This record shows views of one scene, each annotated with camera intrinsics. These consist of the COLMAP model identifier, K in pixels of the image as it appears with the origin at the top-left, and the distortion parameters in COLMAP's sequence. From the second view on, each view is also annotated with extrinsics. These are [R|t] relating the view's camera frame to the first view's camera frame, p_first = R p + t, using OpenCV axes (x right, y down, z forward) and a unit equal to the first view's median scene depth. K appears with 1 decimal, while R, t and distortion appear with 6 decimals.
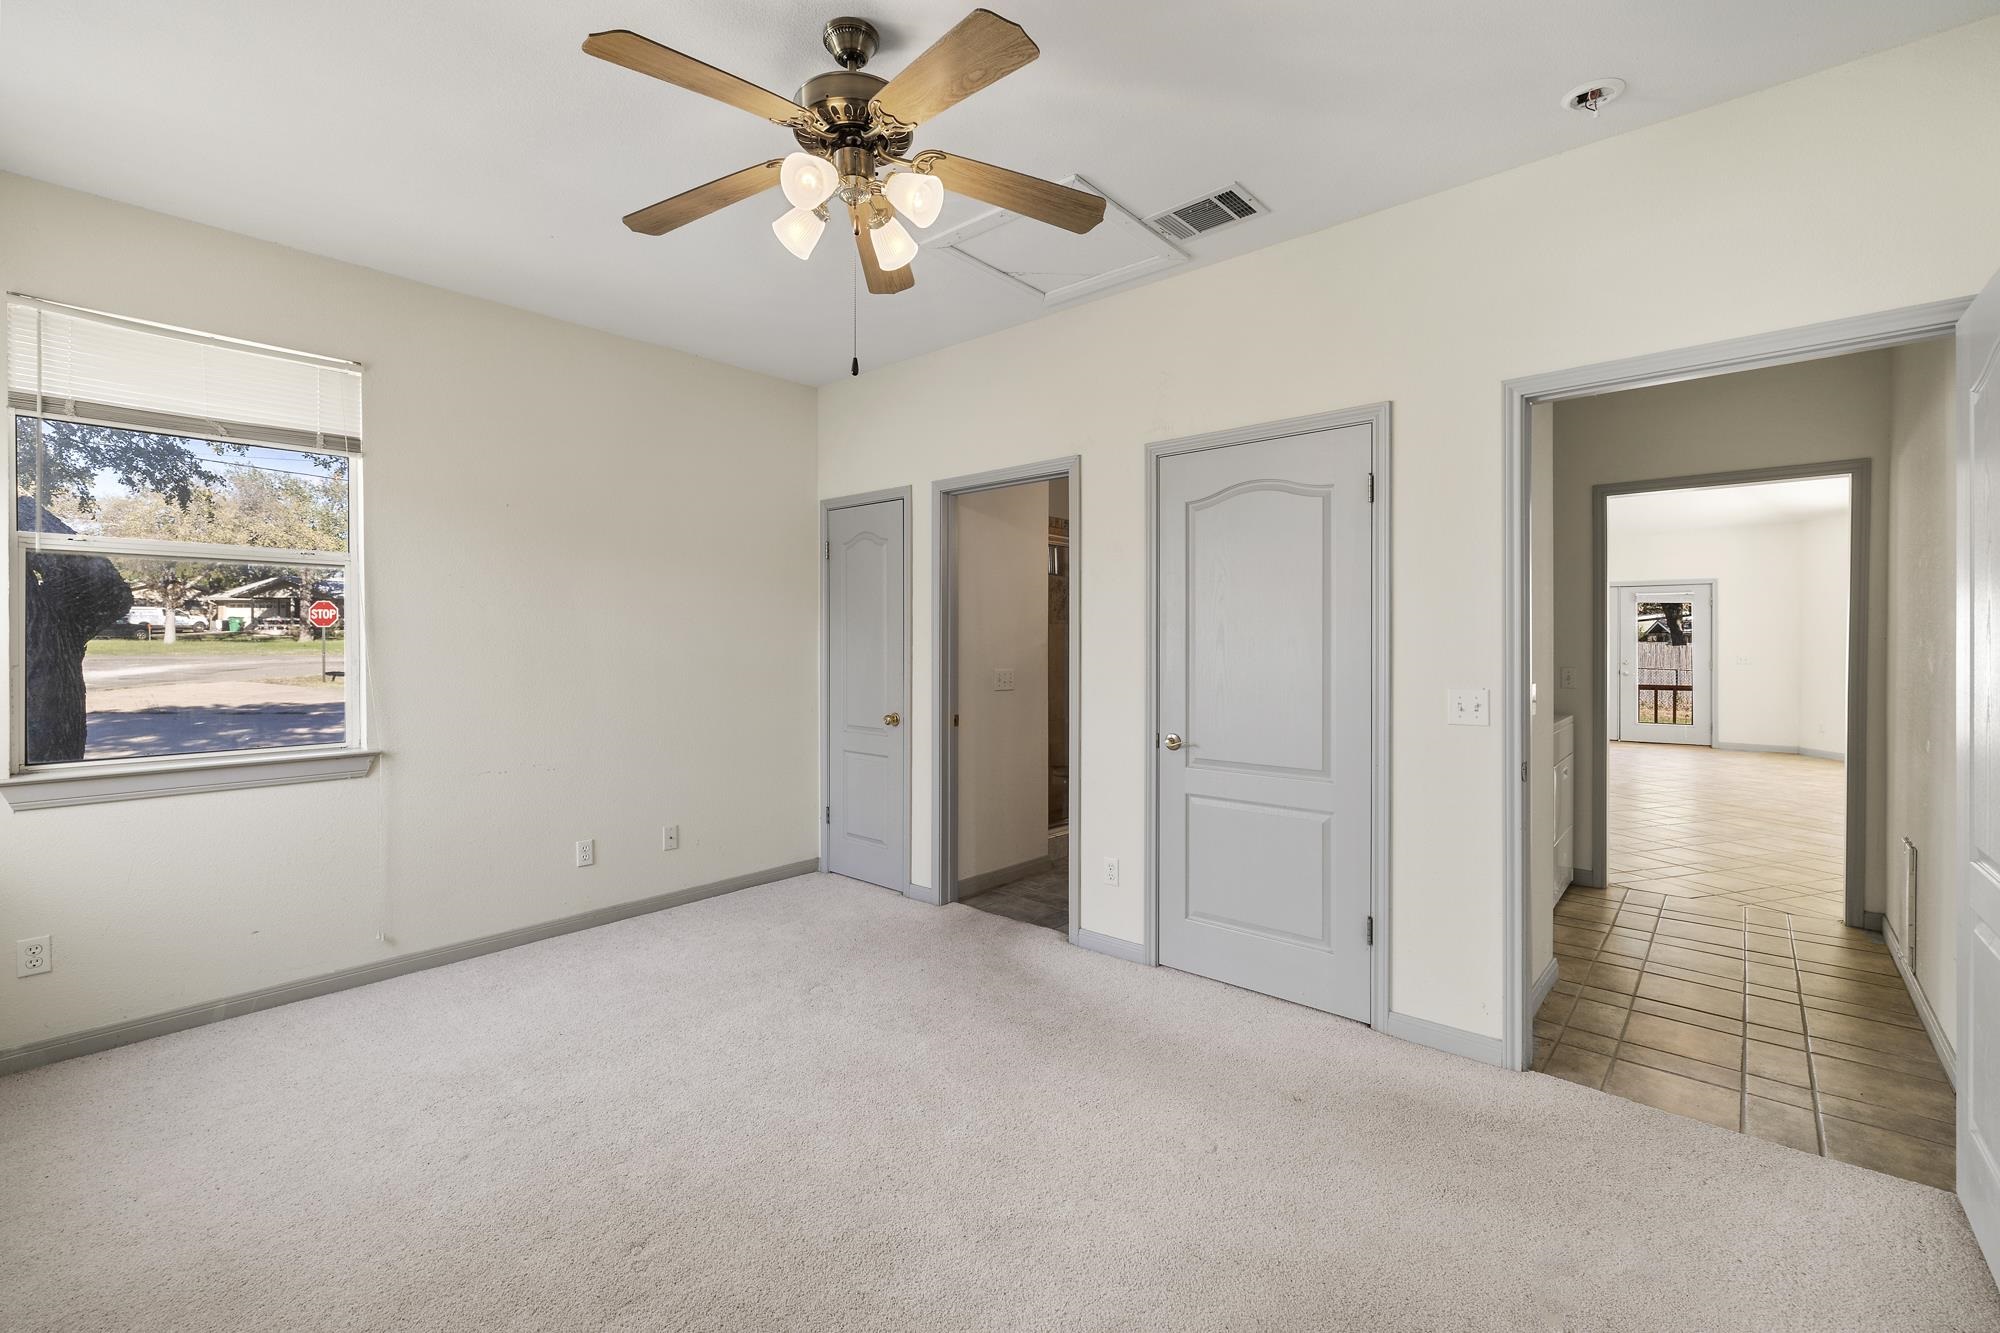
lens RADIAL K [[846.8, 0, 991.8], [0, 846.8, 644.8], [0, 0, 1]] dist [-0.001162, -0.000121]
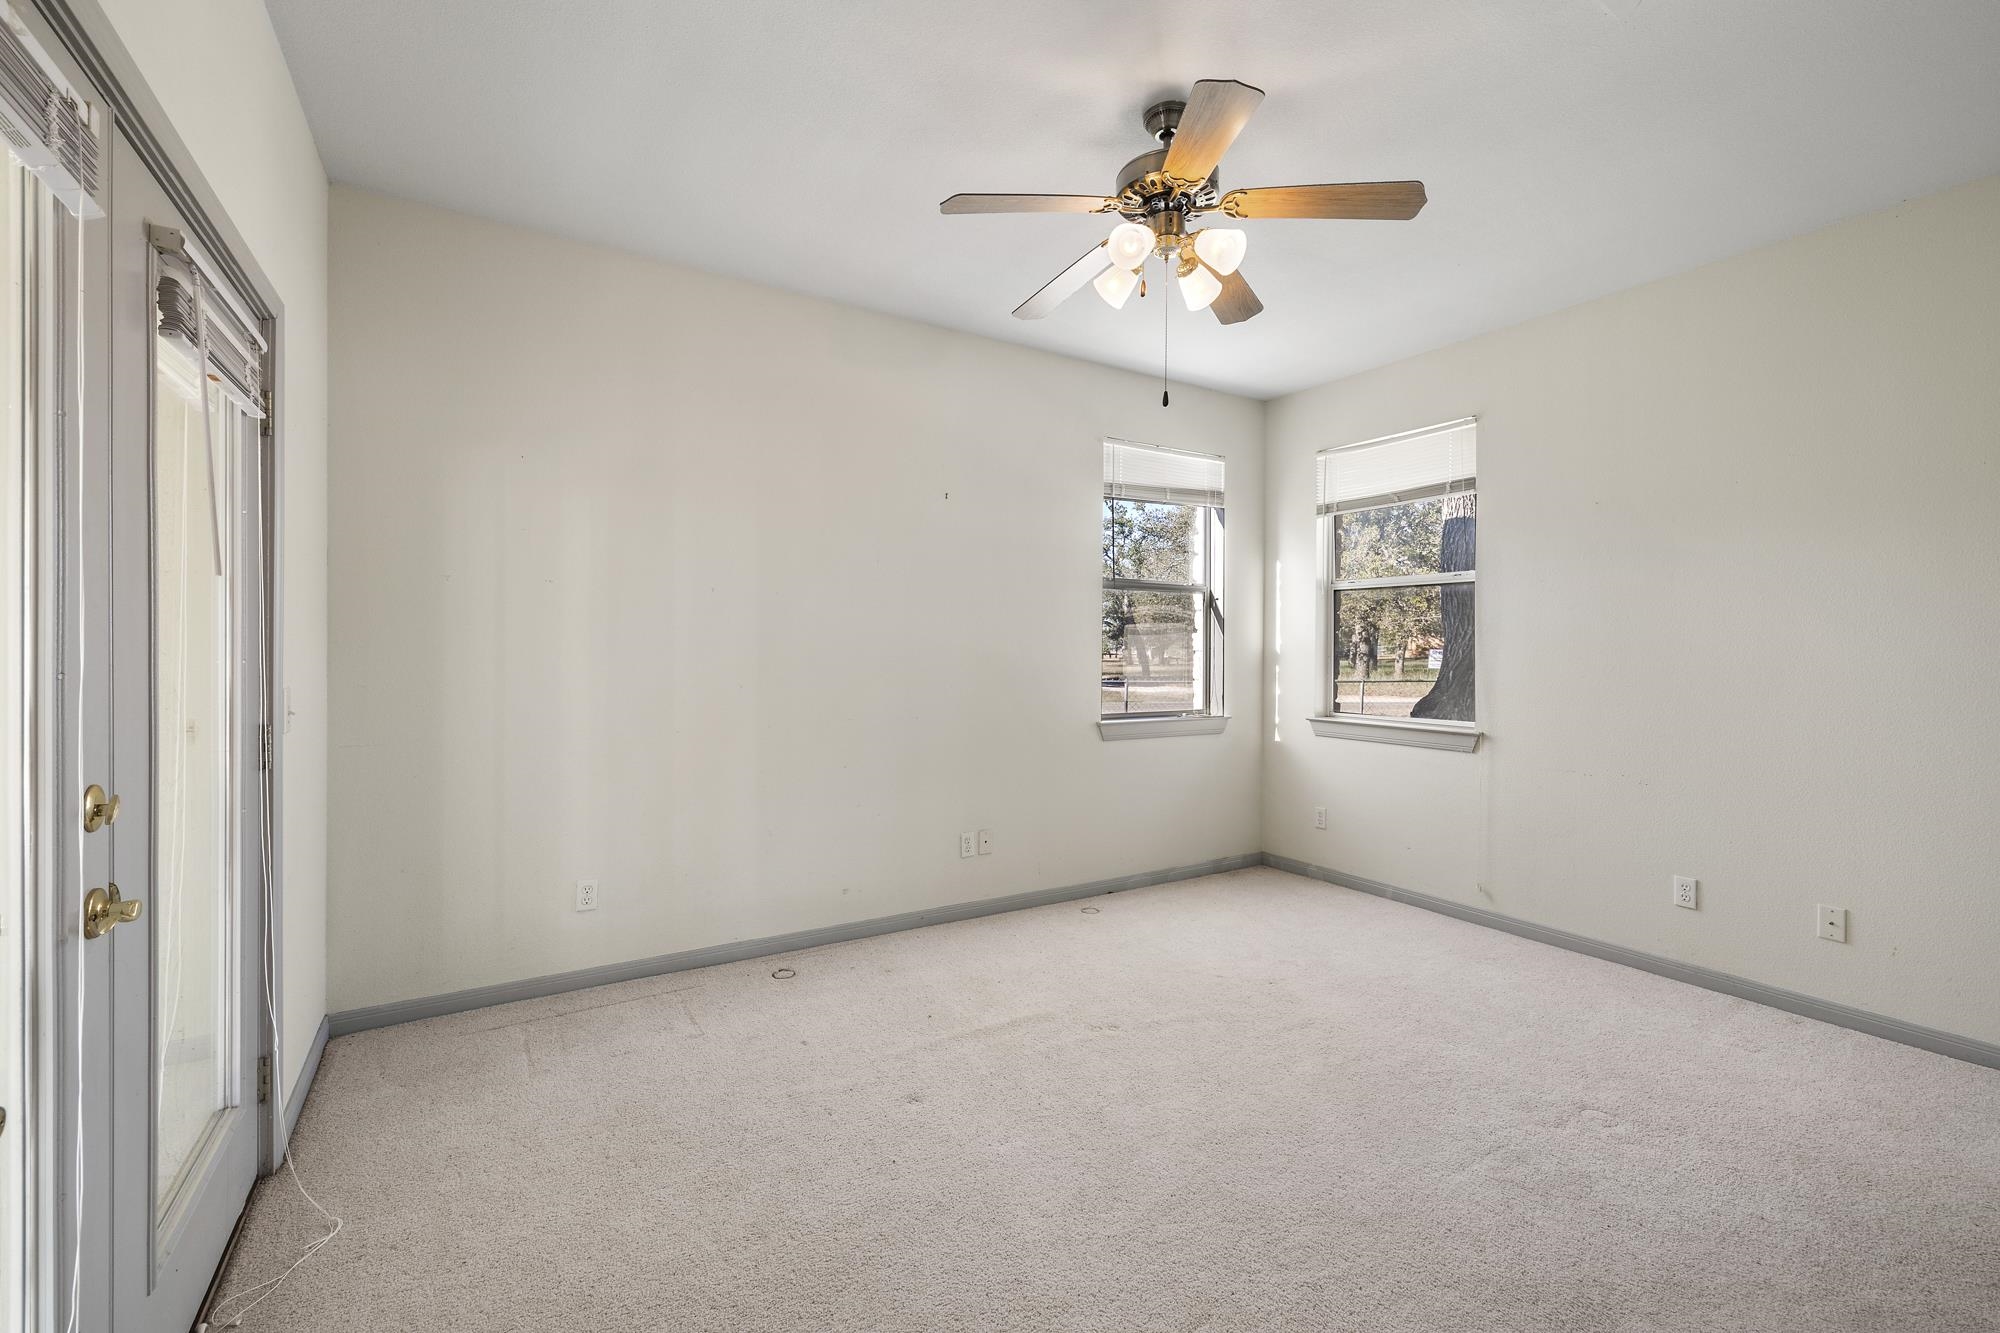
lens RADIAL K [[846.8, 0, 991.8], [0, 846.8, 644.8], [0, 0, 1]] dist [-0.001162, -0.000121]
pose [[-0.300696, -0.002235, -0.953717, 0.634592], [-0.009875, 0.999951, 0.000770, 0.005735], [0.953669, 0.009649, -0.300703, 0.700644]]
